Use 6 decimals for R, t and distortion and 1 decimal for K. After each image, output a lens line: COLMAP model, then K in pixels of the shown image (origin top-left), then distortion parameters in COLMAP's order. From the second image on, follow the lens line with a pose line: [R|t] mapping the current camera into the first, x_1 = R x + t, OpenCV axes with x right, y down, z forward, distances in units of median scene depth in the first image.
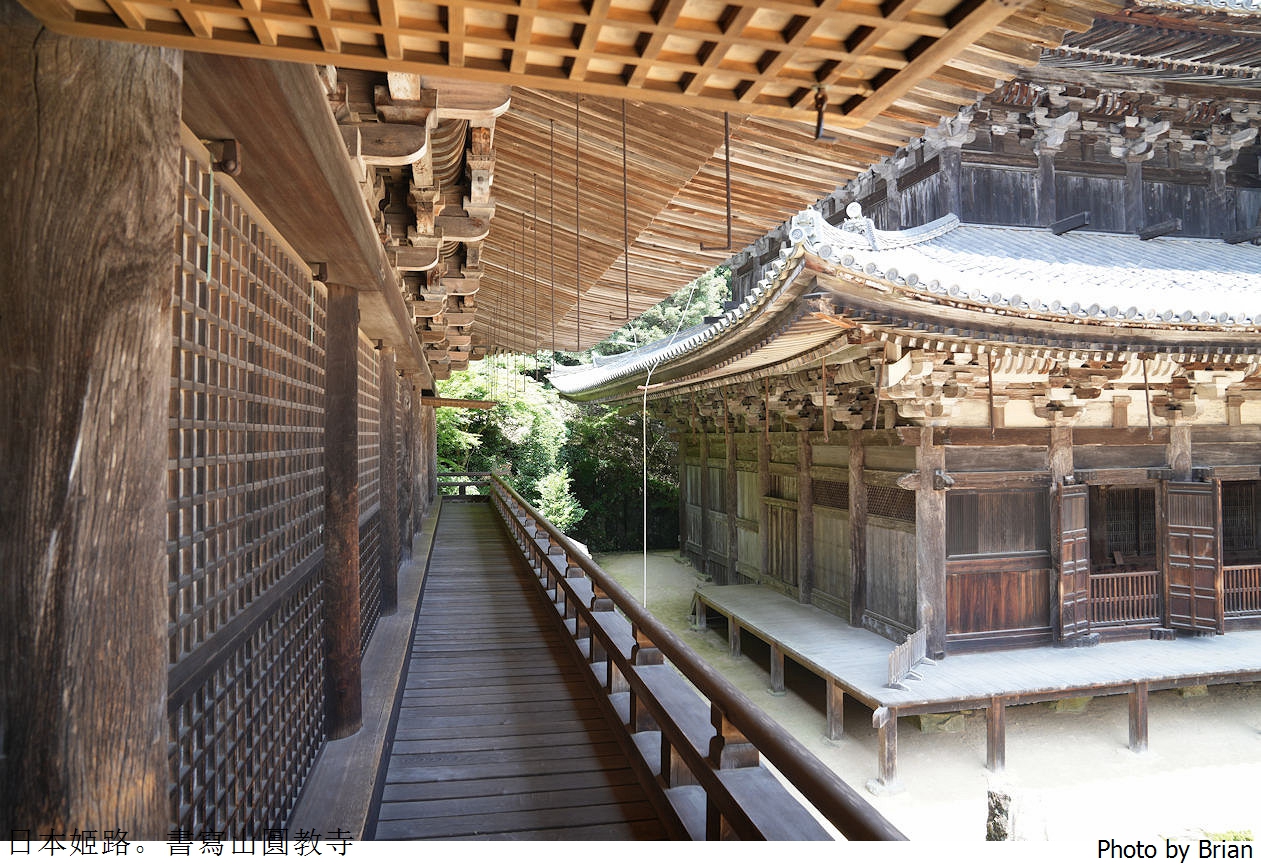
lens RADIAL K [[867.0, 0, 626.4], [0, 867.0, 419.8], [0, 0, 1]] dist [-0.153176, 0.109371]
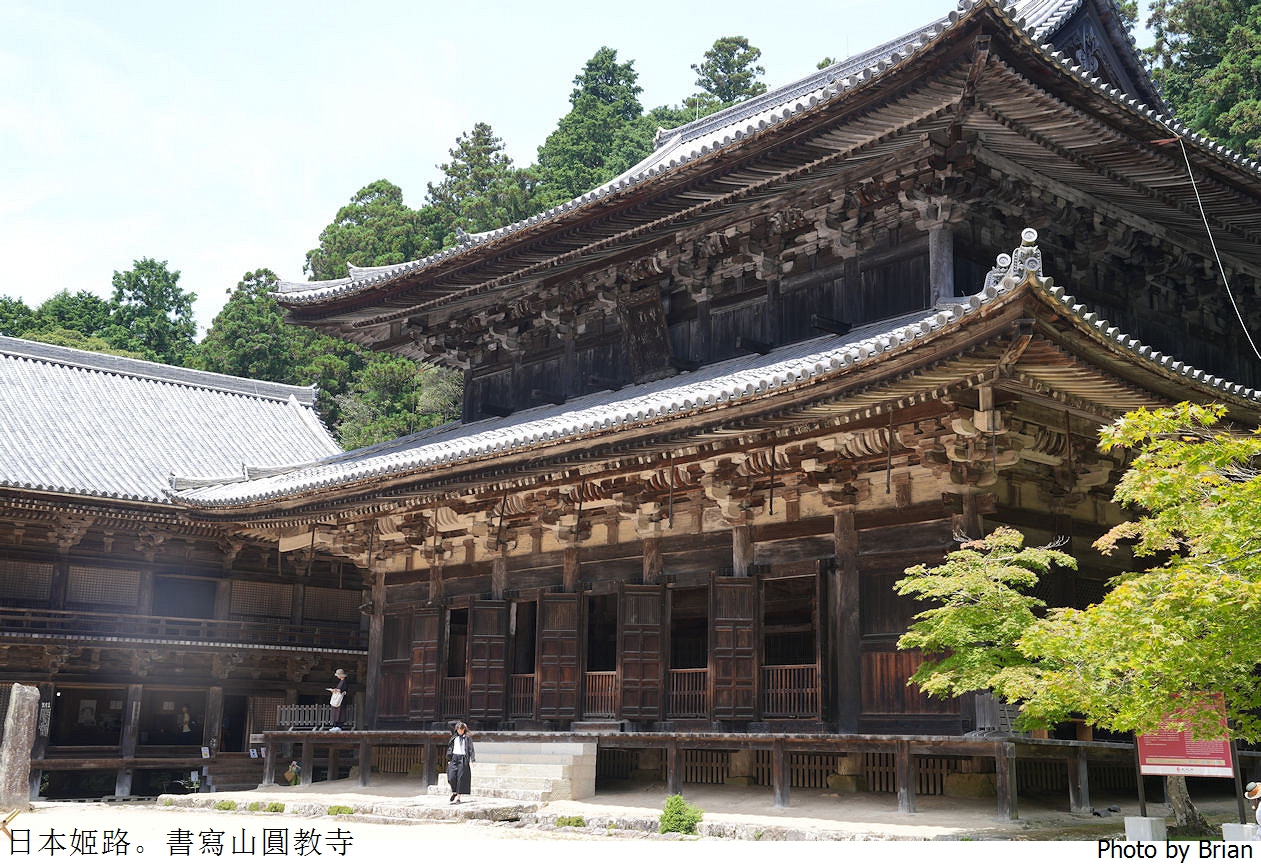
lens RADIAL K [[1494.3, 0, 631.6], [0, 1494.3, 414.1], [0, 0, 1]] dist [0.073476, 0.055438]
pose [[0.518801, -0.167387, -0.838348, 1.456691], [-0.002092, 0.980393, -0.197042, 0.128717], [0.854892, 0.103980, 0.508279, -0.002295]]
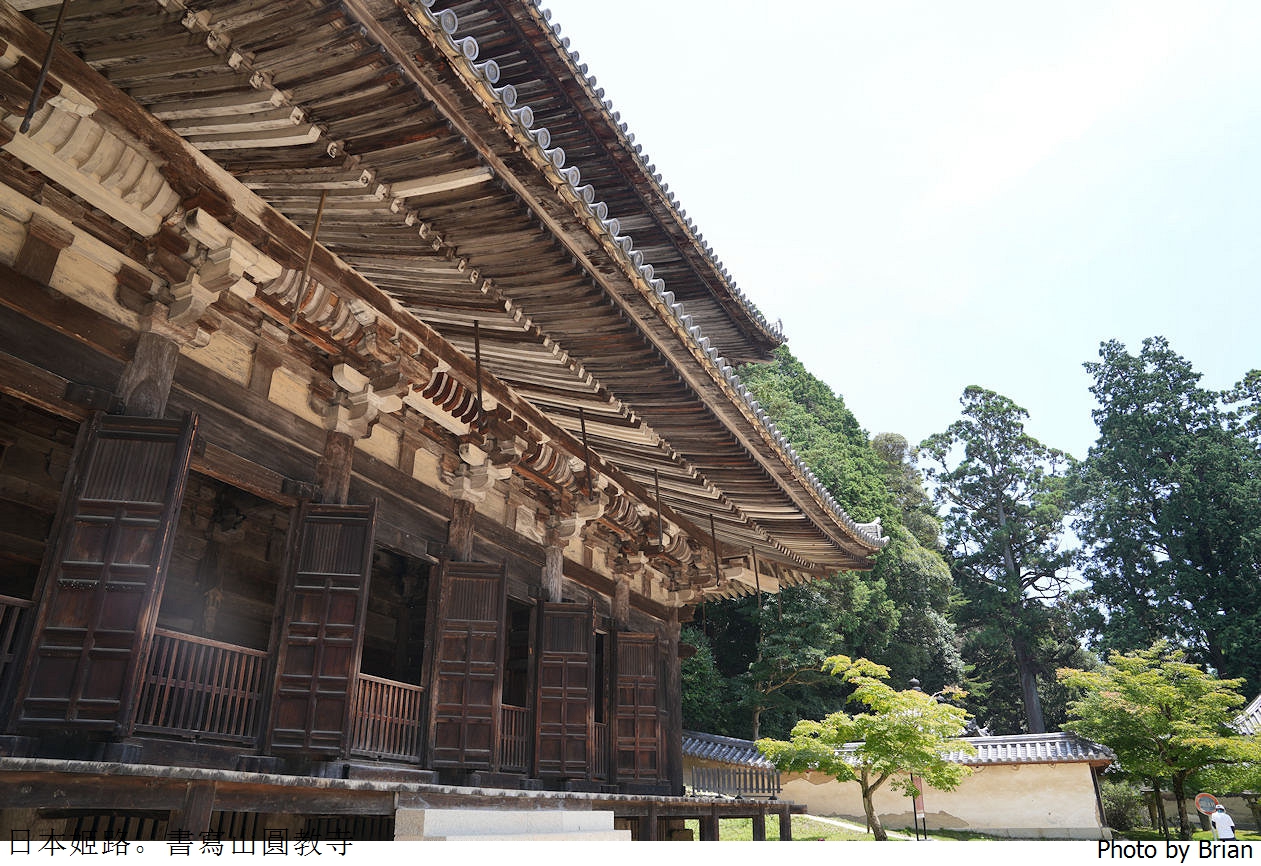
lens RADIAL K [[867.0, 0, 626.4], [0, 867.0, 419.8], [0, 0, 1]] dist [-0.153176, 0.109371]
pose [[0.594010, 0.349649, 0.724498, 0.256543], [-0.028142, 0.909085, -0.415659, 0.144100], [-0.803965, 0.226517, 0.549846, 0.256020]]
